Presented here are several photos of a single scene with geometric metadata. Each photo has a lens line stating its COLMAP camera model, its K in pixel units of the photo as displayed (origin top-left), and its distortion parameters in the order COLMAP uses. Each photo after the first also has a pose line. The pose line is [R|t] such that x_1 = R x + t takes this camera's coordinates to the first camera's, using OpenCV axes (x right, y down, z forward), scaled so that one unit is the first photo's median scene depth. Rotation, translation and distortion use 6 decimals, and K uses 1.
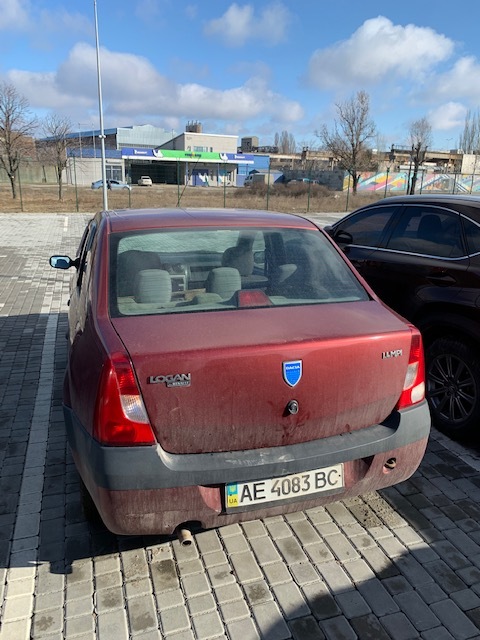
lens RADIAL K [[488.8, 0, 241.3], [0, 488.8, 320.9], [0, 0, 1]] dist [0.012095, -0.019799]
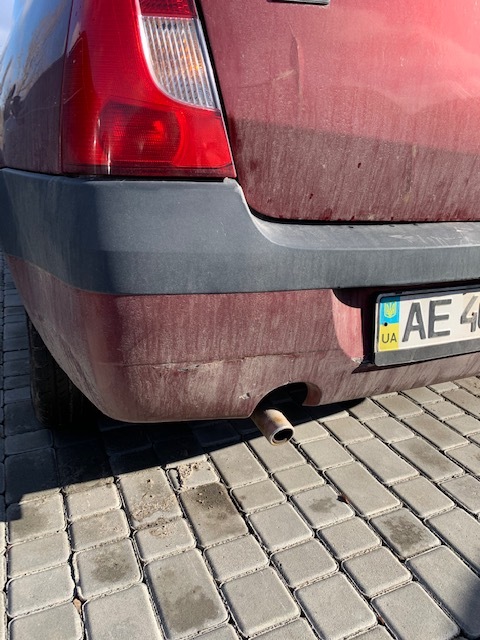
lens RADIAL K [[488.8, 0, 243.8], [0, 488.8, 318.6], [0, 0, 1]] dist [0.012095, -0.019799]
pose [[0.993723, -0.014528, 0.110921, -0.193406], [0.005388, 0.996597, 0.082257, 0.304130], [-0.111739, -0.081143, 0.990419, 0.556571]]
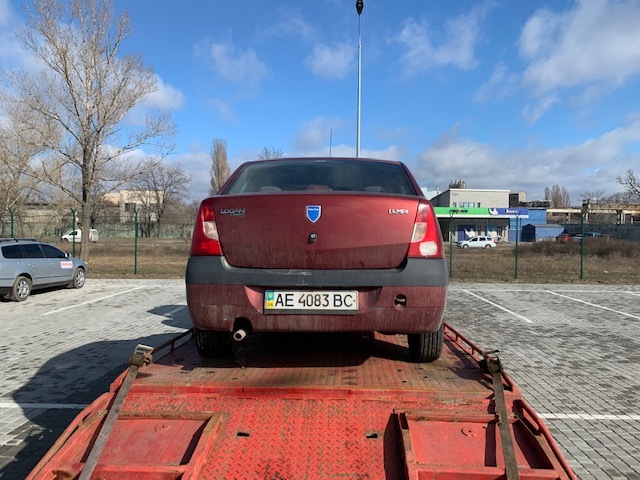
lens RADIAL K [[488.8, 0, 323.2], [0, 488.8, 236.7], [0, 0, 1]] dist [0.012095, -0.019799]
pose [[0.944141, -0.006145, -0.329483, 0.577017], [-0.083870, 0.962422, -0.258282, 0.516981], [0.318689, 0.271489, 0.908147, -0.275018]]
